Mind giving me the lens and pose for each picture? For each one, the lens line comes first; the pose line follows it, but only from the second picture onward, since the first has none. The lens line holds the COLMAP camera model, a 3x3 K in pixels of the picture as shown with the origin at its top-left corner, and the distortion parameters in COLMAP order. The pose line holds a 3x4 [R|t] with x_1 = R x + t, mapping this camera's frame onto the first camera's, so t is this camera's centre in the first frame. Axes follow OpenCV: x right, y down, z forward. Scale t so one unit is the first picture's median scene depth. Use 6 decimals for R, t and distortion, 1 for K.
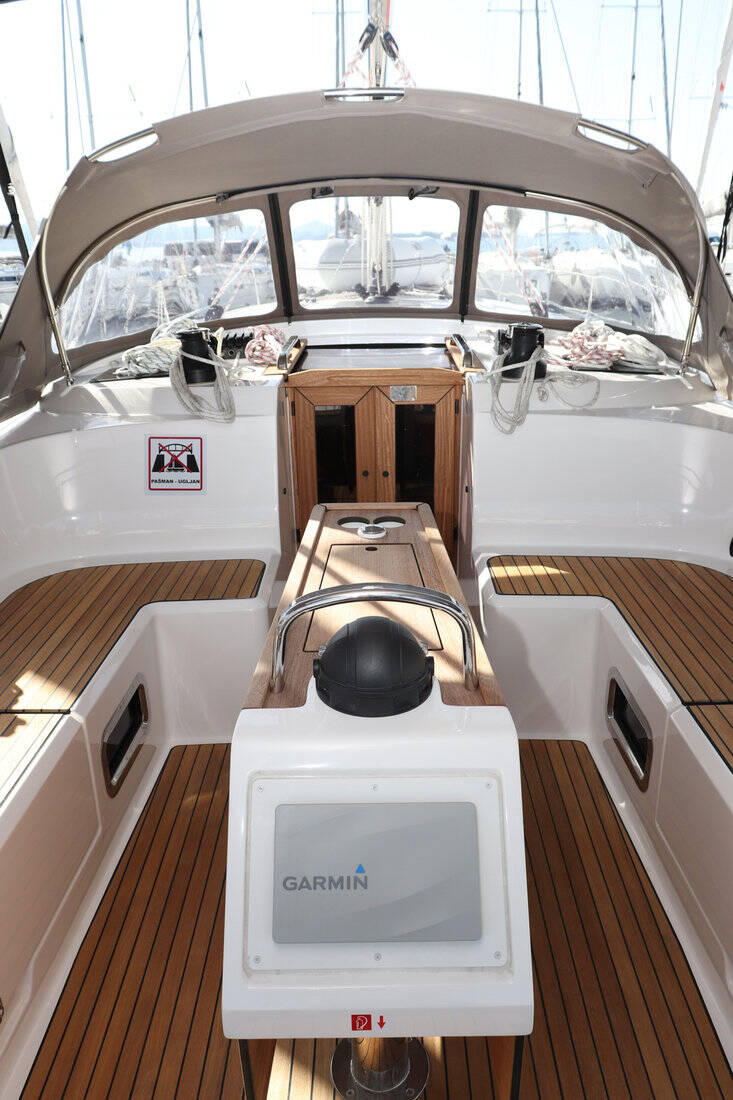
lens RADIAL K [[928.1, 0, 379.3], [0, 928.1, 575.3], [0, 0, 1]] dist [-0.007472, 0.007178]
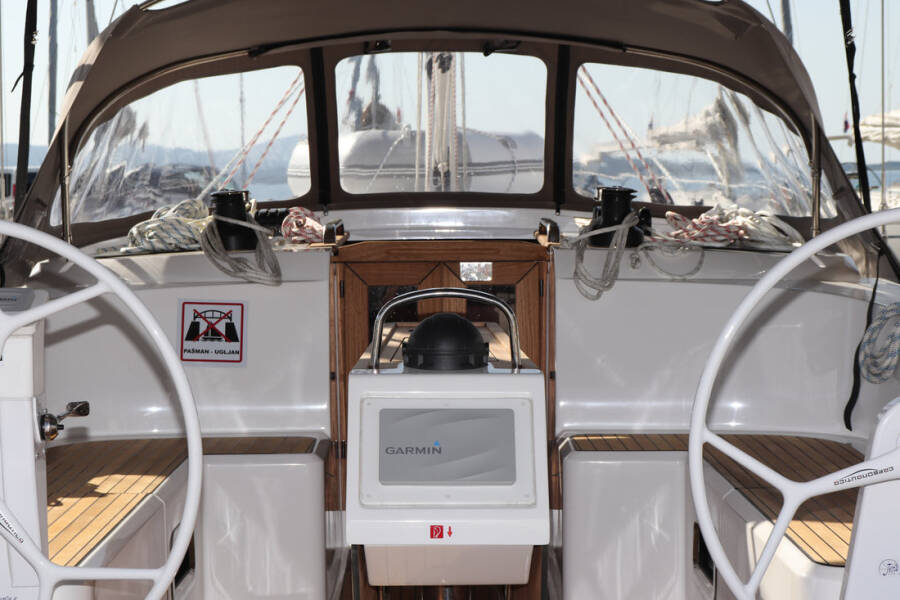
lens RADIAL K [[2250.1, 0, 450.5], [0, 2250.1, 298.8], [0, 0, 1]] dist [0.119037, 0.000000]
pose [[0.999975, 0.005603, 0.004322, -0.005613], [-0.004118, 0.957509, -0.288375, 0.442566], [-0.005754, 0.288350, 0.957508, -0.996710]]
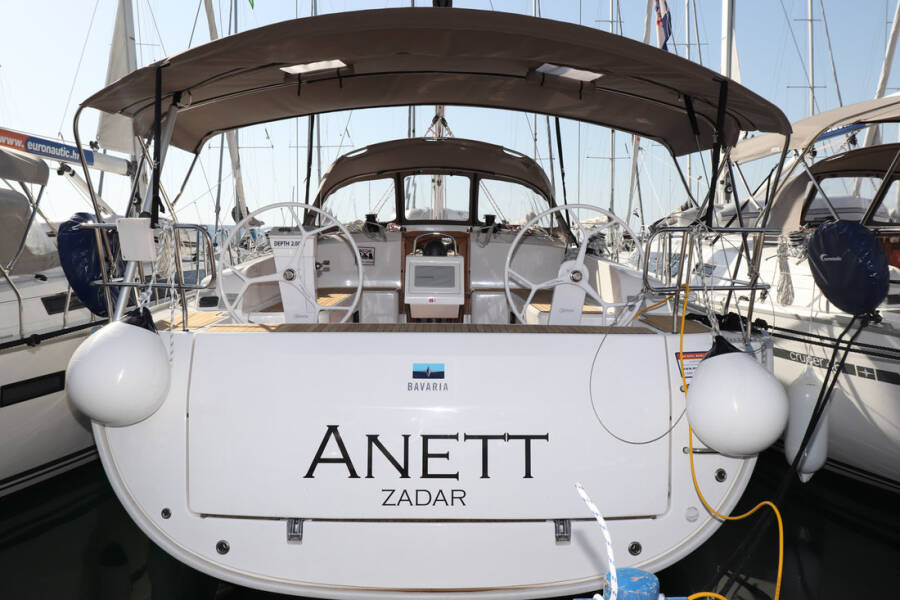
lens RADIAL K [[759.3, 0, 450.8], [0, 759.3, 300.5], [0, 0, 1]] dist [-0.007472, 0.007178]
pose [[0.999705, 0.019496, 0.014501, 0.010553], [-0.014962, 0.964180, -0.264826, 0.599617], [-0.019144, 0.264530, 0.964187, -1.163009]]
